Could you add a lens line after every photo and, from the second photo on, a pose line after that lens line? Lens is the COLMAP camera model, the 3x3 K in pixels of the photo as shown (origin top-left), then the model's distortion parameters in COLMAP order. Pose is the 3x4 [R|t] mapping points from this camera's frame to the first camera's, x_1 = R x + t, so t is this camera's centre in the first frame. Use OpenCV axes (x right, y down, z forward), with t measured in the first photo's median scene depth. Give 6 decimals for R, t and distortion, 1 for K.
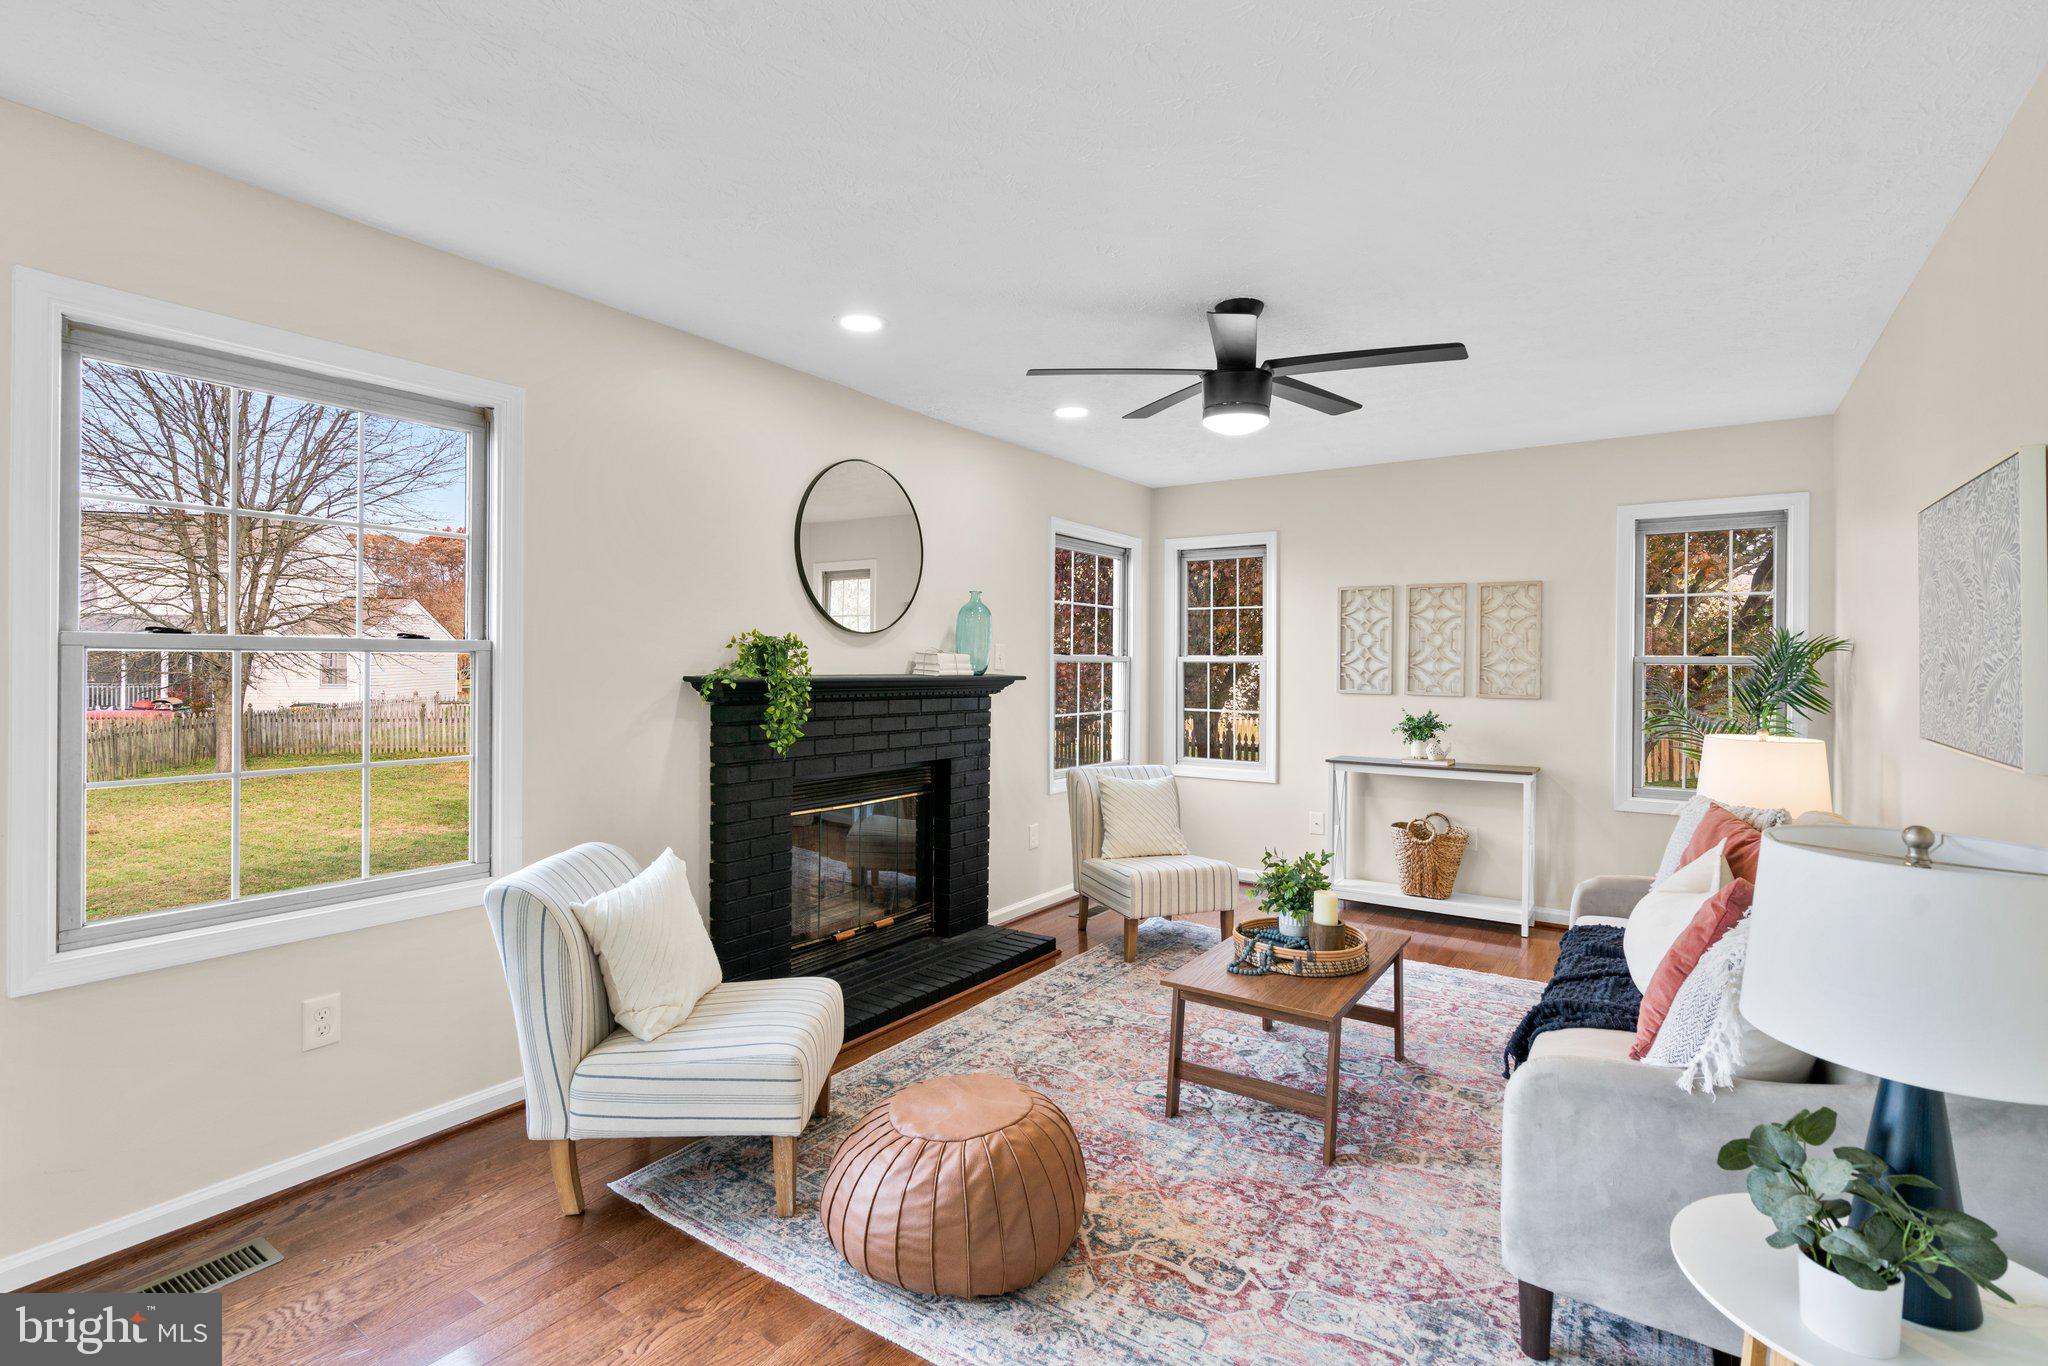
lens RADIAL K [[950.2, 0, 1018.9], [0, 950.2, 673.3], [0, 0, 1]] dist [-0.011402, 0.000815]
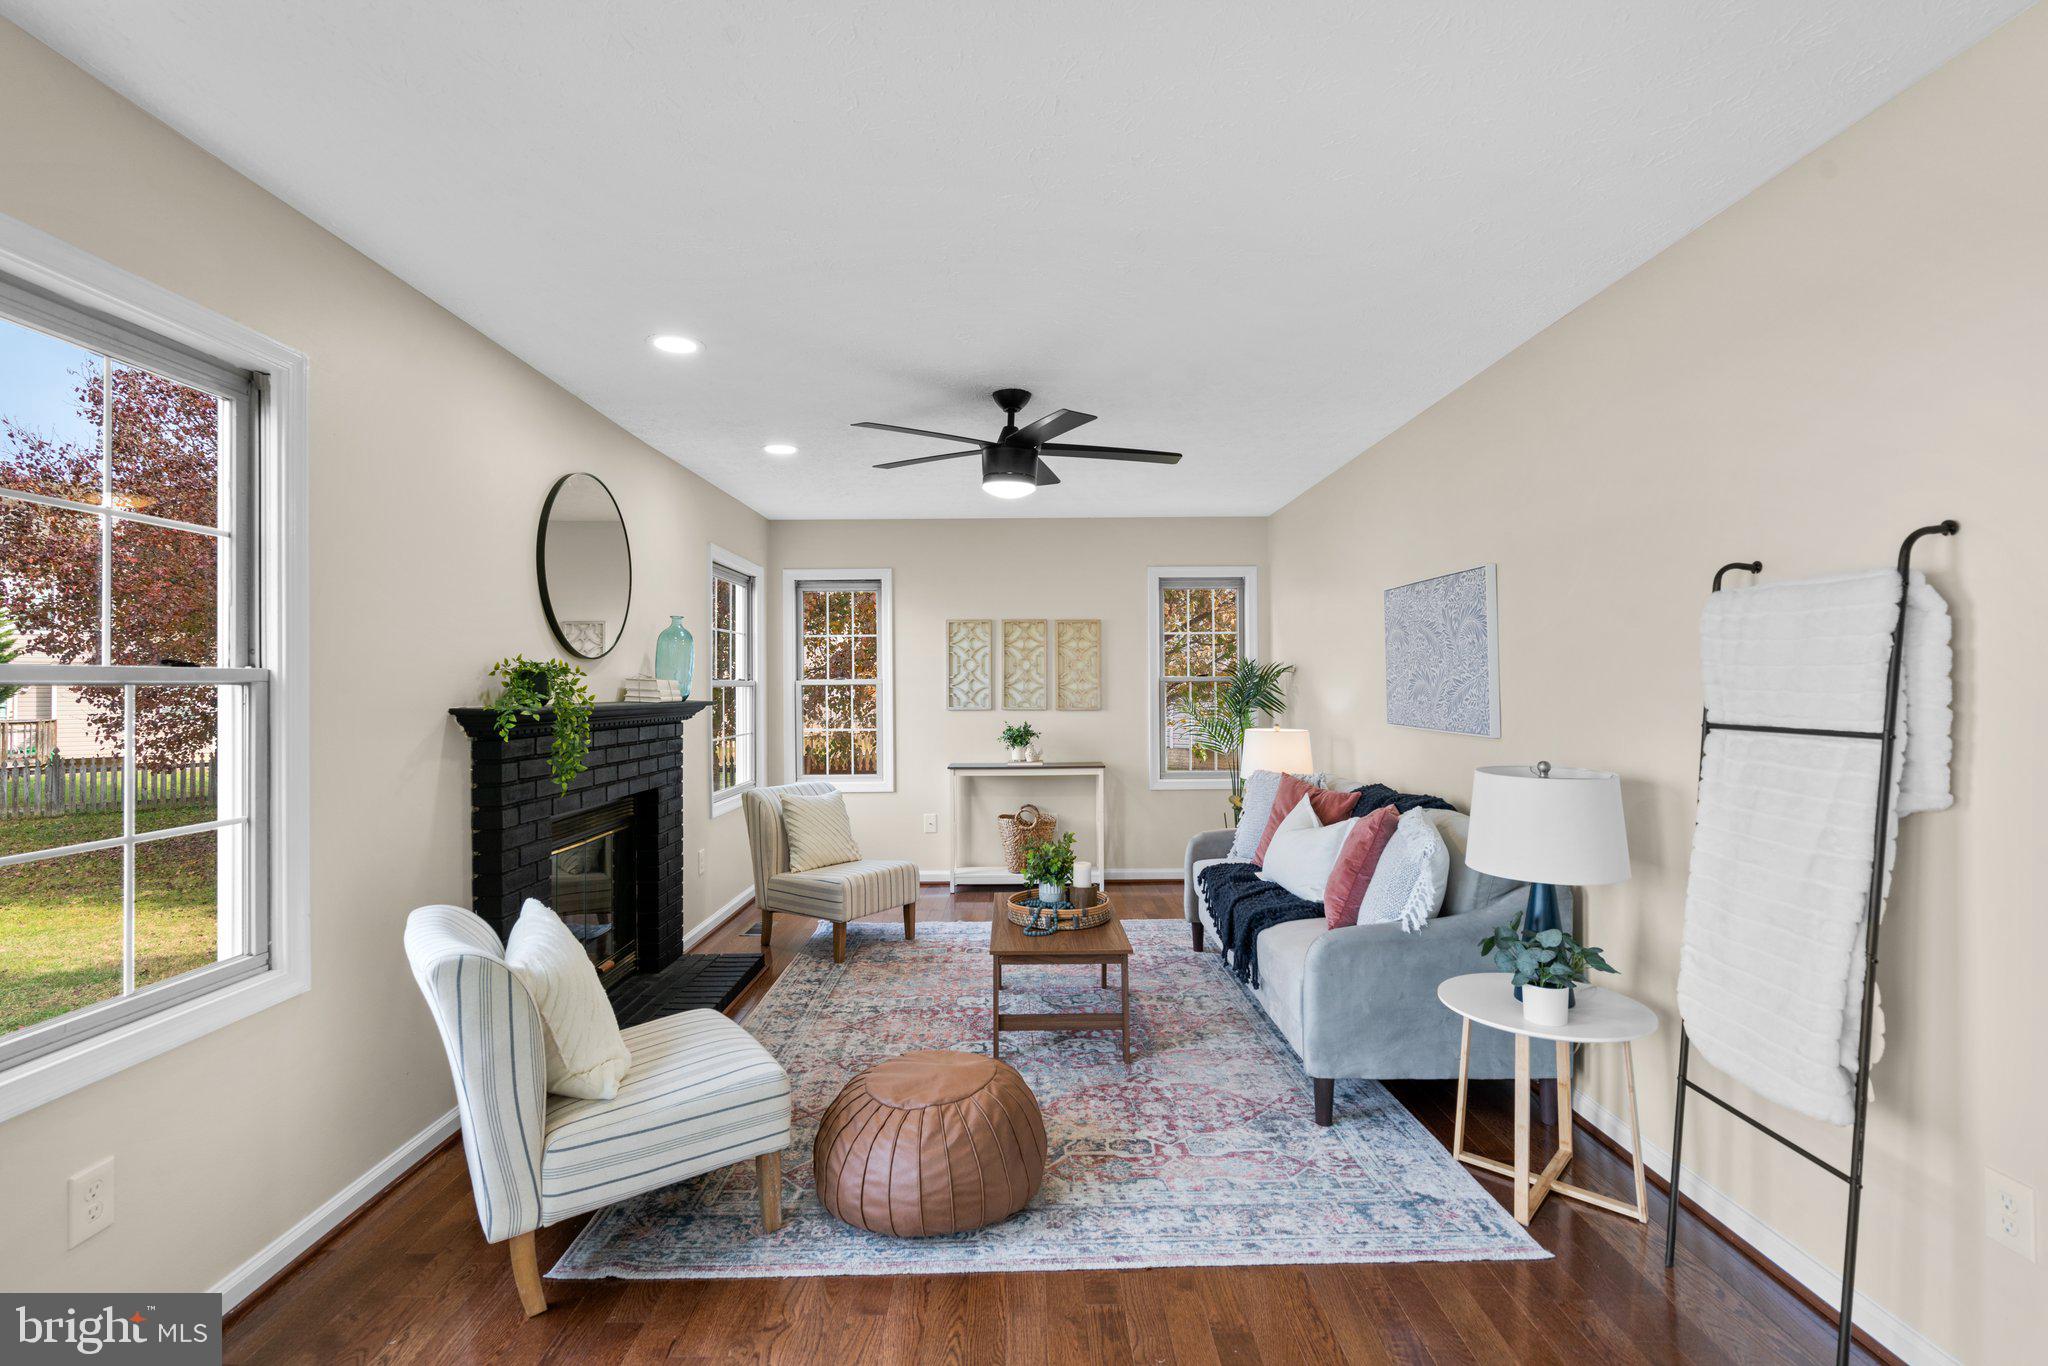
lens RADIAL K [[925.8, 0, 1024.0], [0, 925.8, 683.0], [0, 0, 1]] dist [-0.026164, 0.010064]
pose [[0.818029, -0.011626, 0.575059, -0.387673], [0.019441, 0.999783, -0.007442, -0.003575], [-0.574848, 0.017268, 0.818078, 0.015113]]
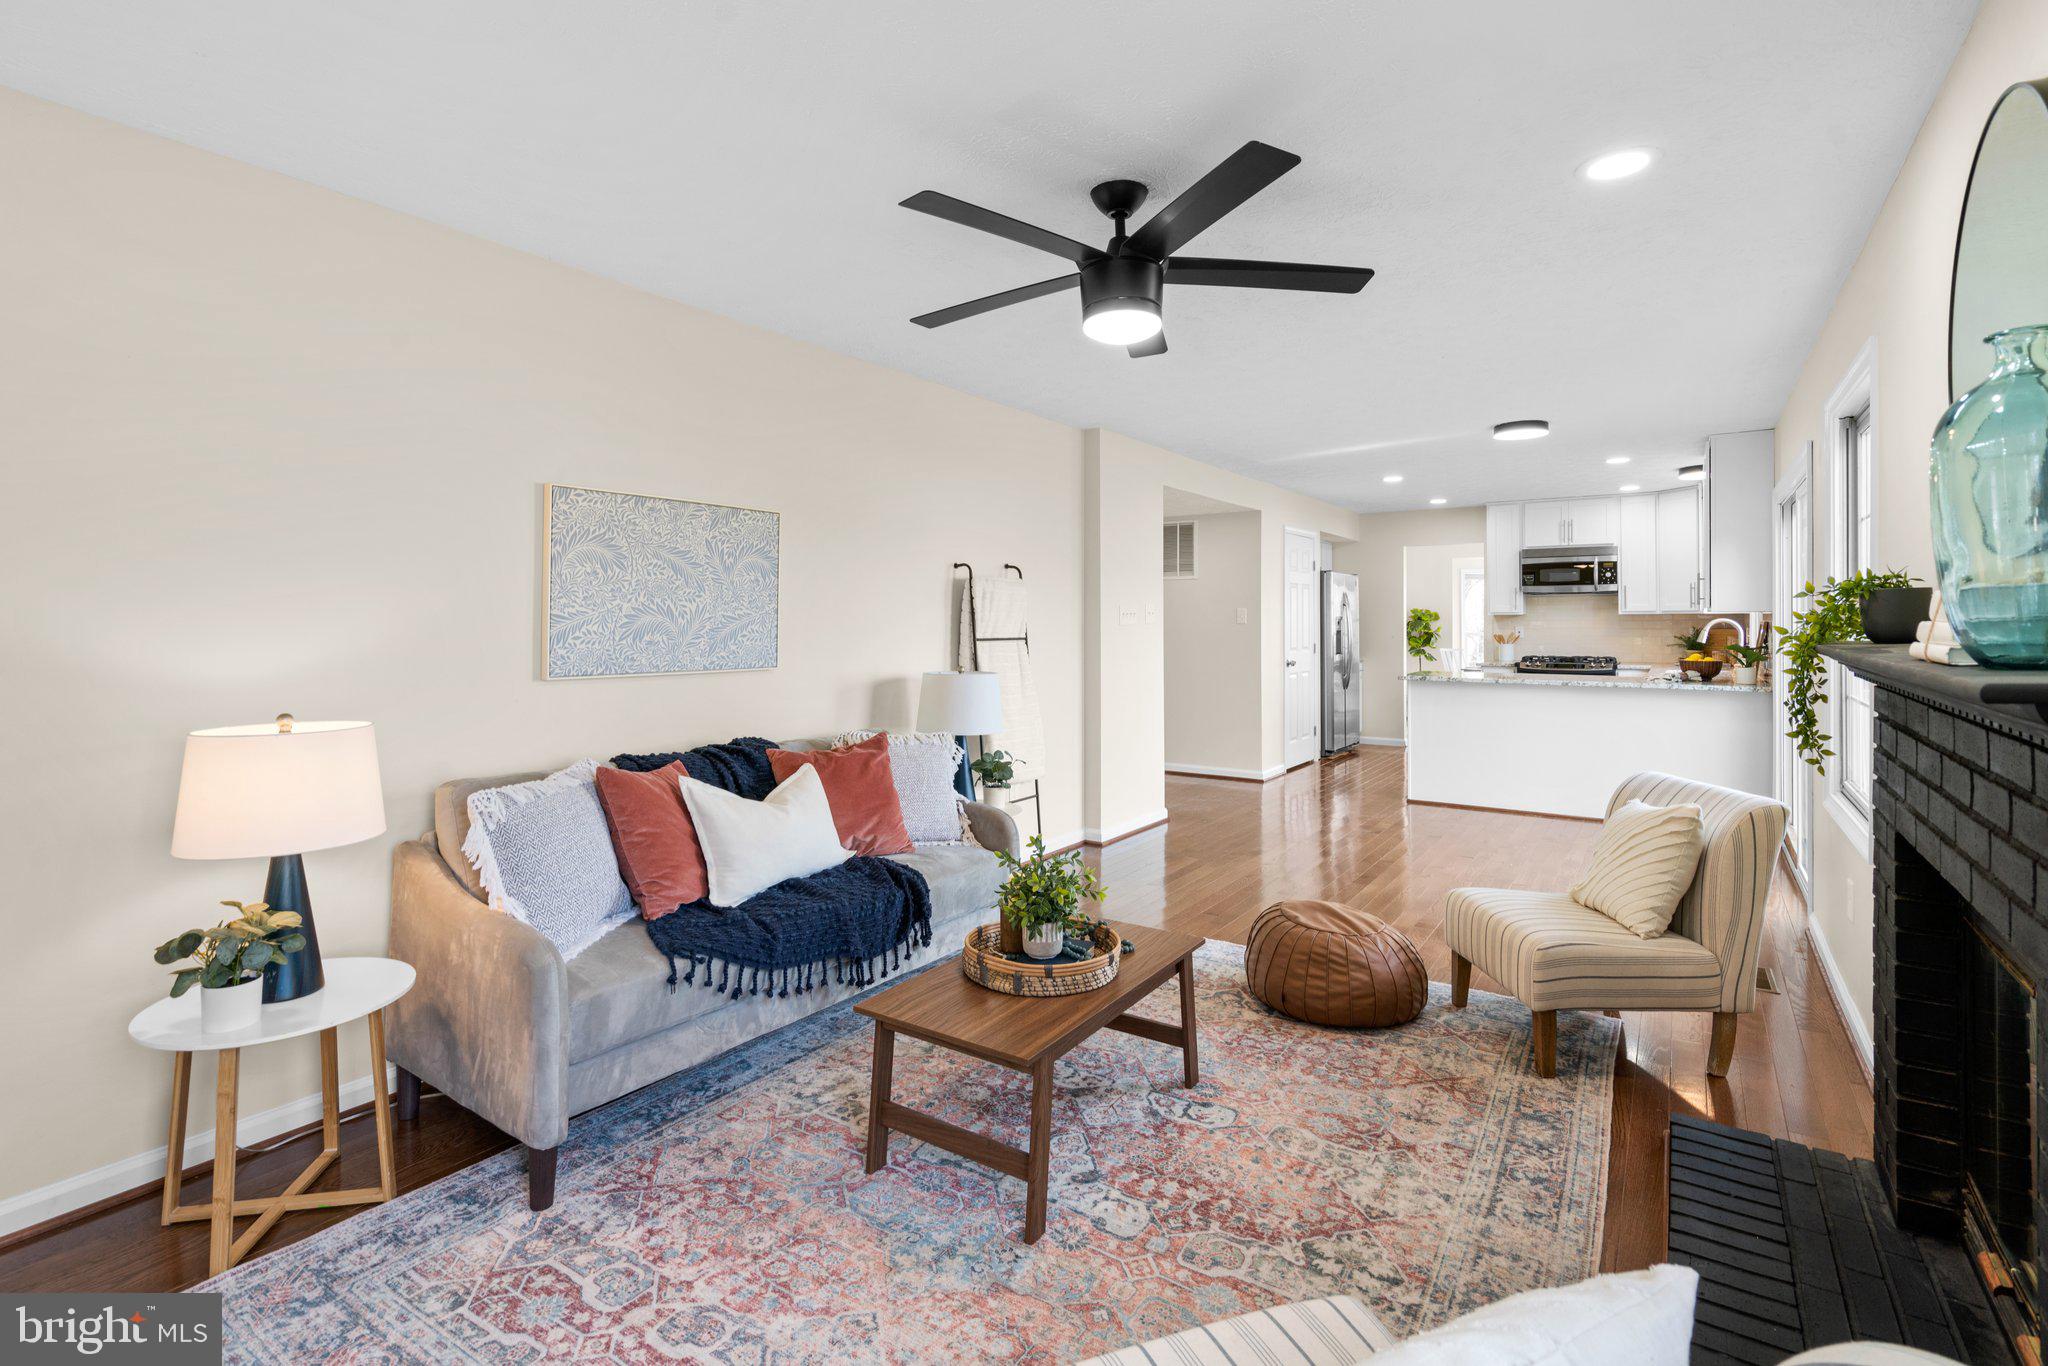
lens RADIAL K [[945.6, 0, 1025.6], [0, 945.6, 628.3], [0, 0, 1]] dist [-0.003272, -0.000214]
pose [[-0.999974, -0.005238, -0.004858, 0.276586], [-0.005311, 0.999869, 0.015310, -0.010739], [0.004777, 0.015335, -0.999871, 1.598613]]
